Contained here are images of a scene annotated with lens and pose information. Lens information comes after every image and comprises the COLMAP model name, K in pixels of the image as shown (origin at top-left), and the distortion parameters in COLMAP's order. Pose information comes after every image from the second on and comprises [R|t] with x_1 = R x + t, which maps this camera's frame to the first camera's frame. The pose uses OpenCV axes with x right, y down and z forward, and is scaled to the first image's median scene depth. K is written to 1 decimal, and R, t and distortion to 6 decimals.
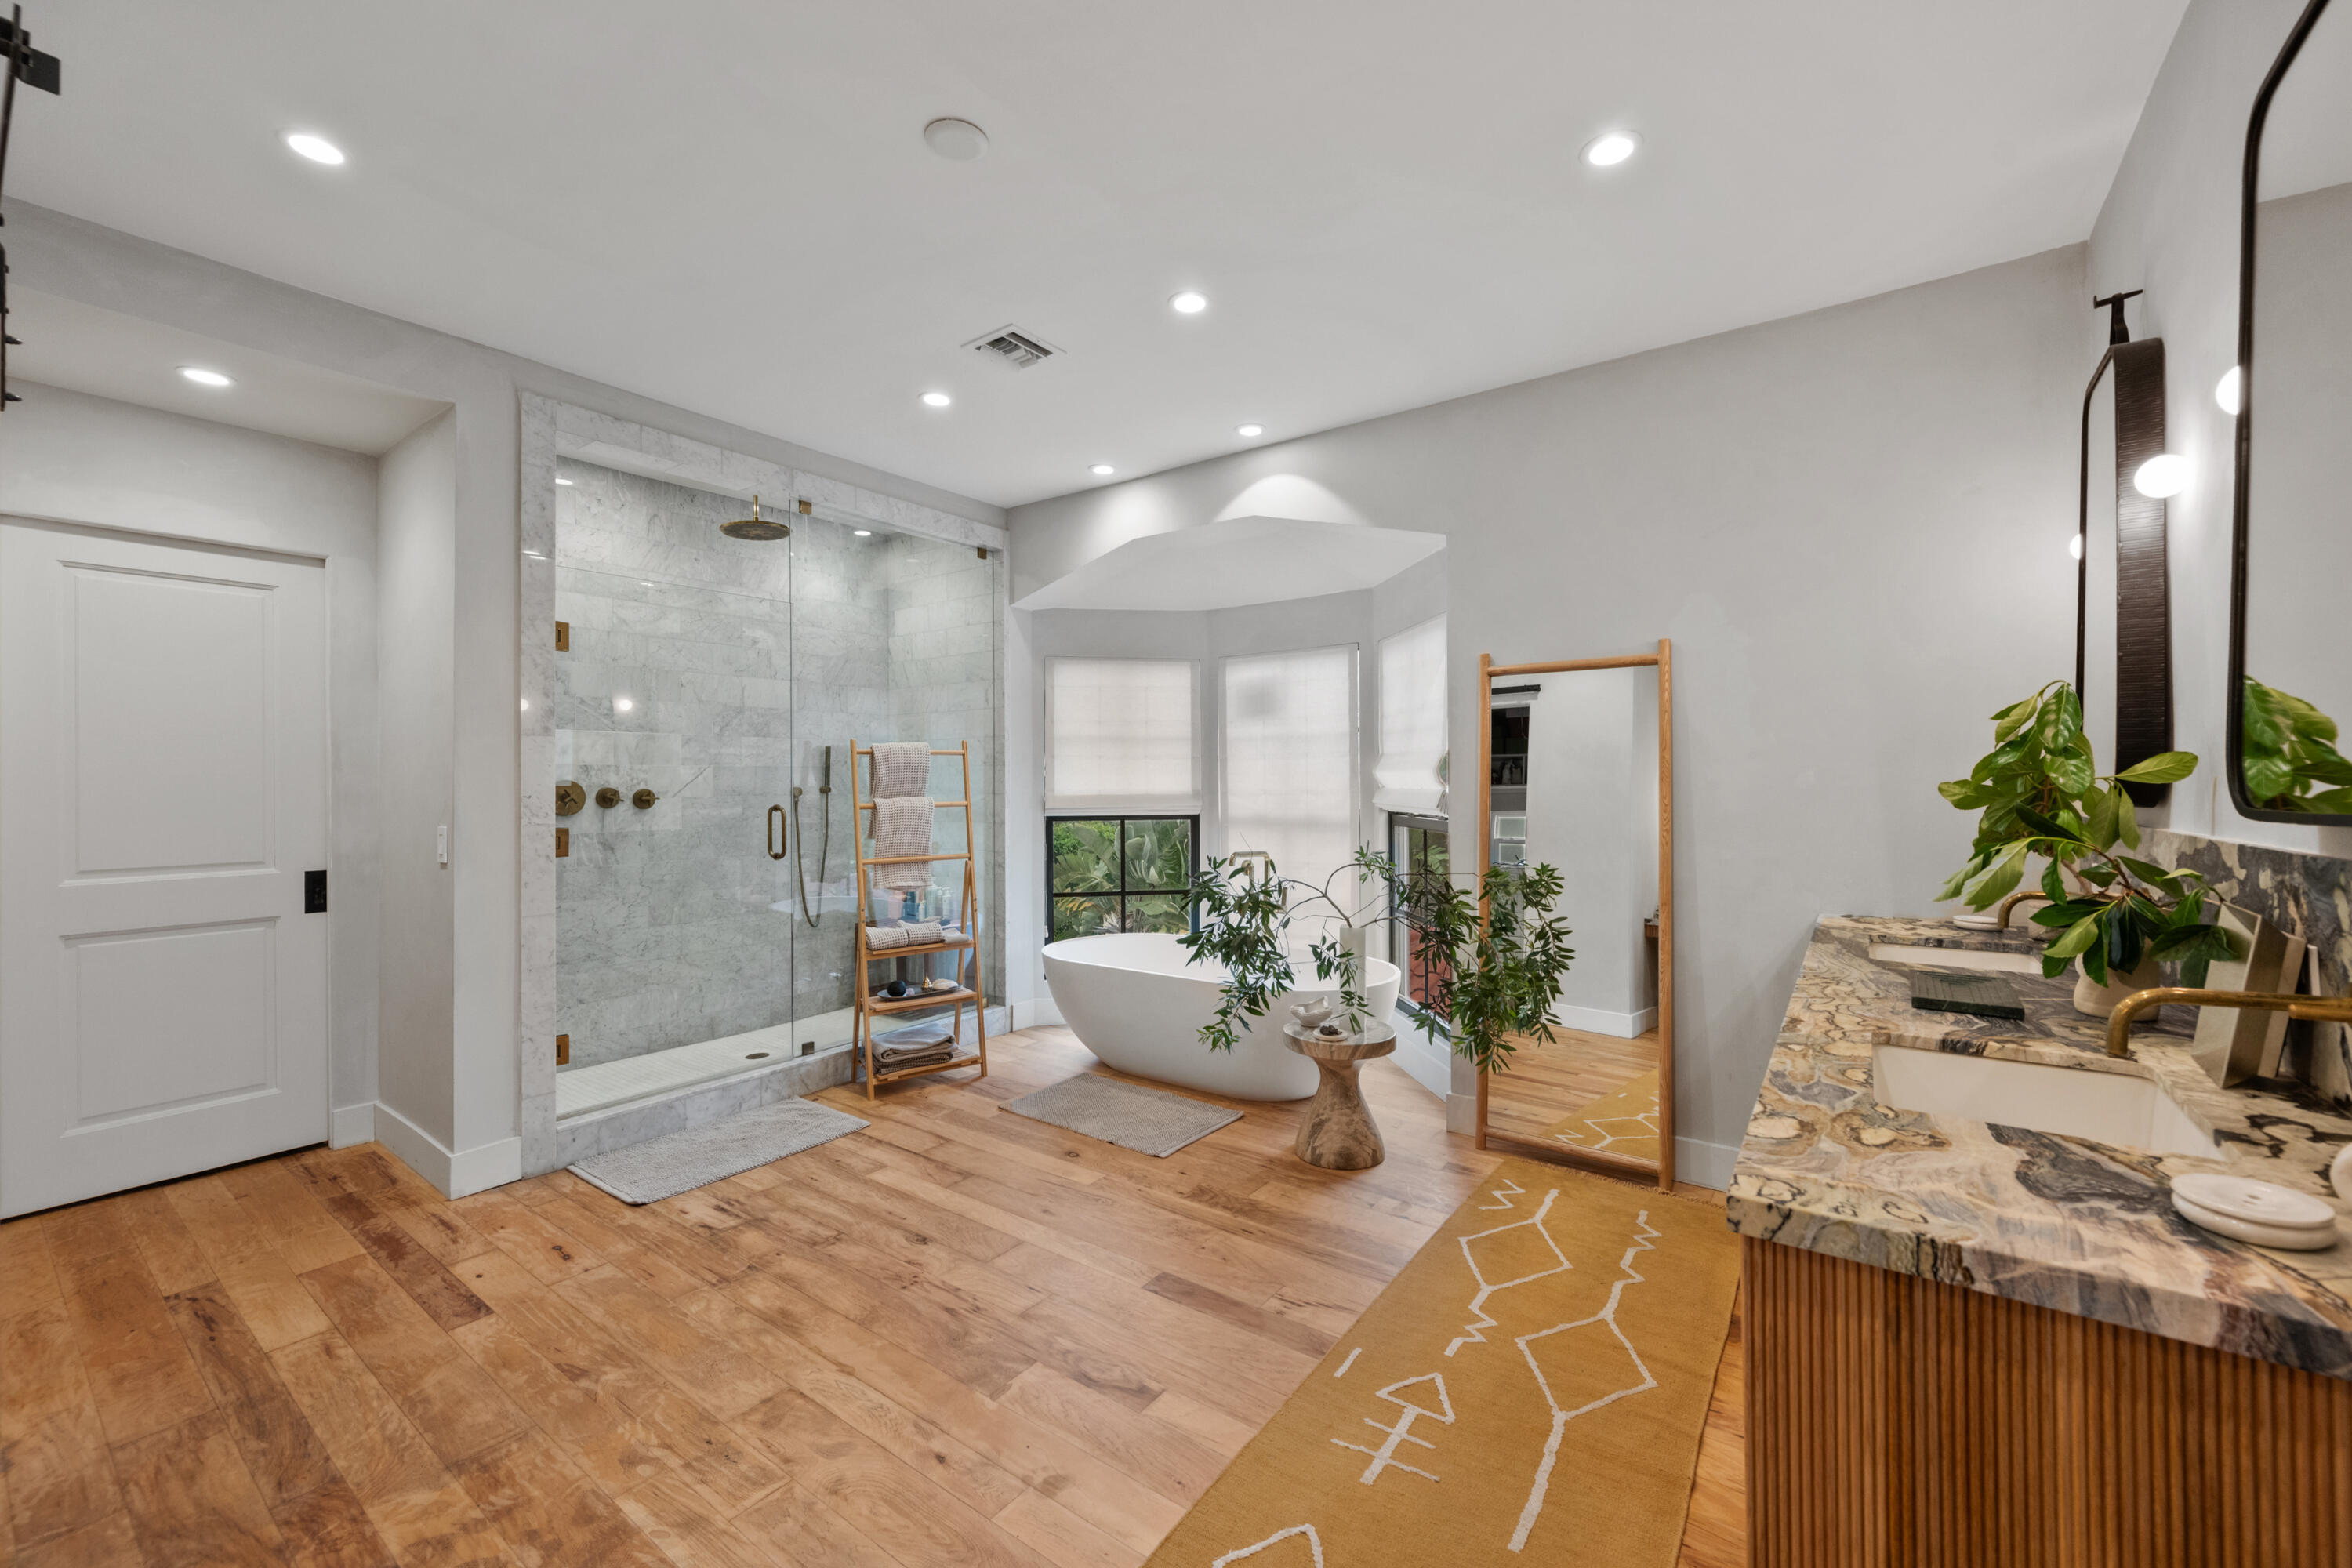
lens RADIAL K [[948.3, 0, 1173.5], [0, 948.3, 788.6], [0, 0, 1]] dist [-0.000716, 0.000451]
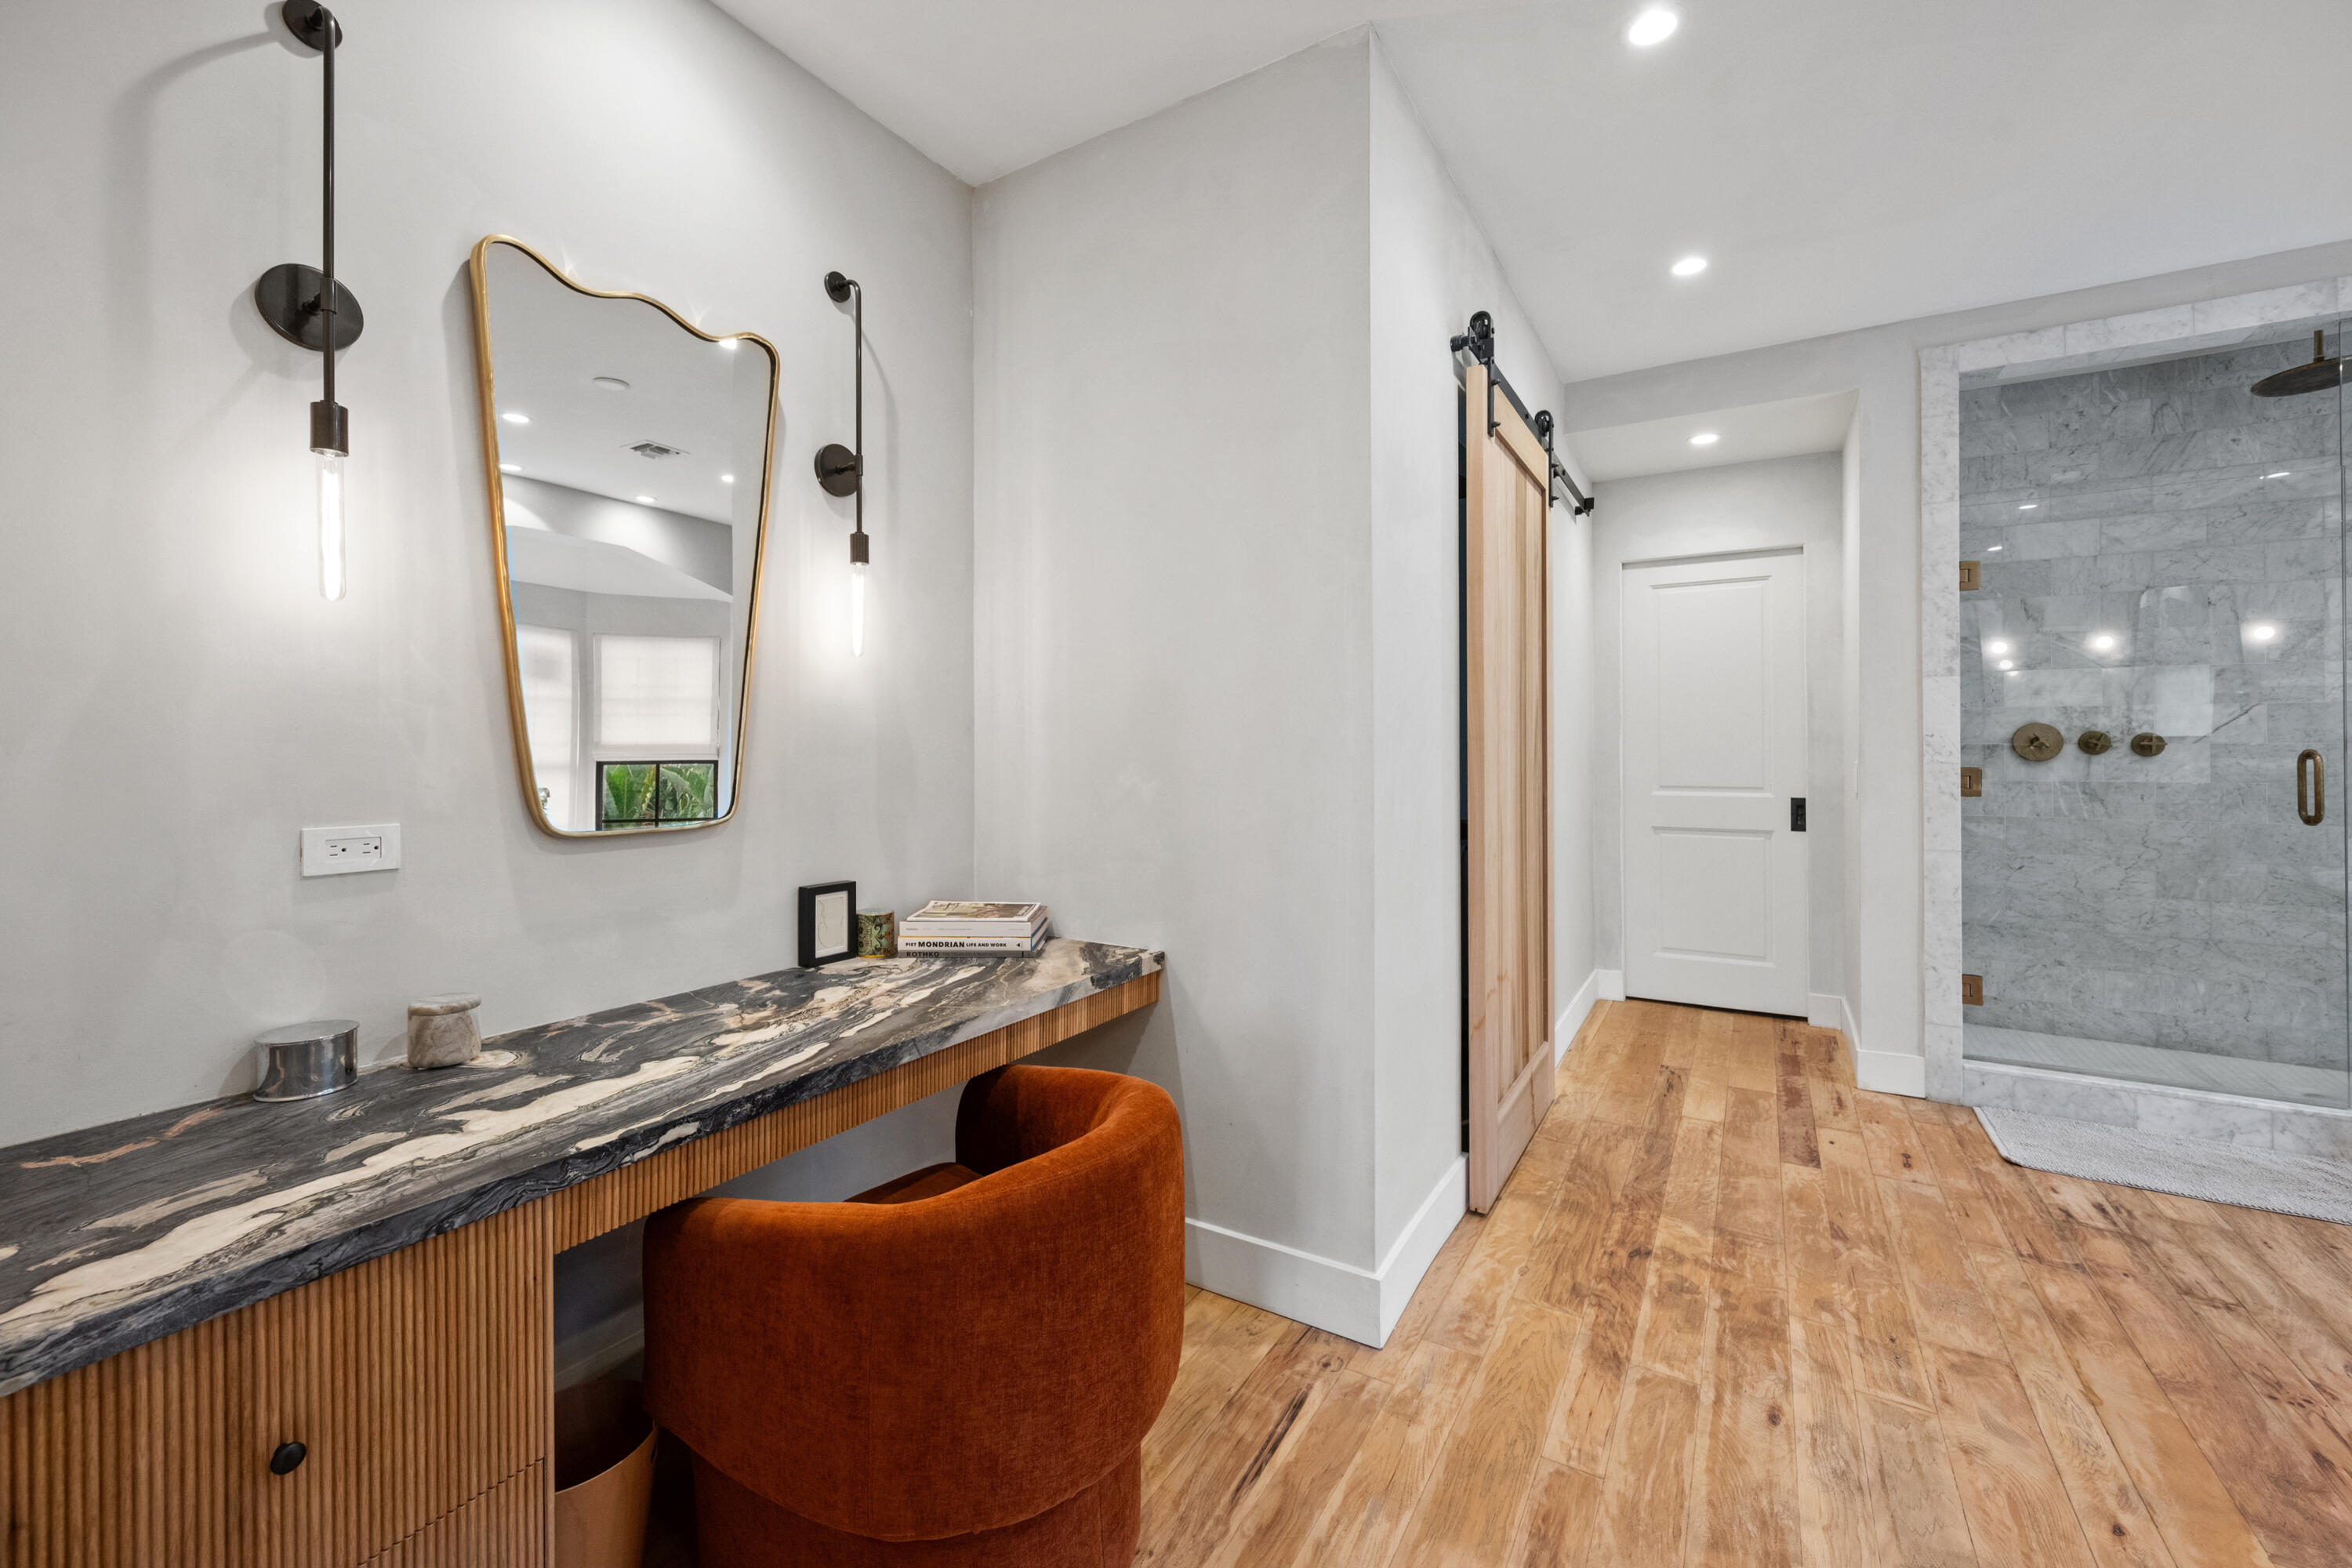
lens RADIAL K [[948.3, 0, 1173.5], [0, 948.3, 788.6], [0, 0, 1]] dist [-0.000716, 0.000451]
pose [[0.079353, 0.045591, -0.995803, 0.317271], [-0.011060, 0.998932, 0.044853, 0.031149], [0.996785, 0.007454, 0.079772, 0.085337]]
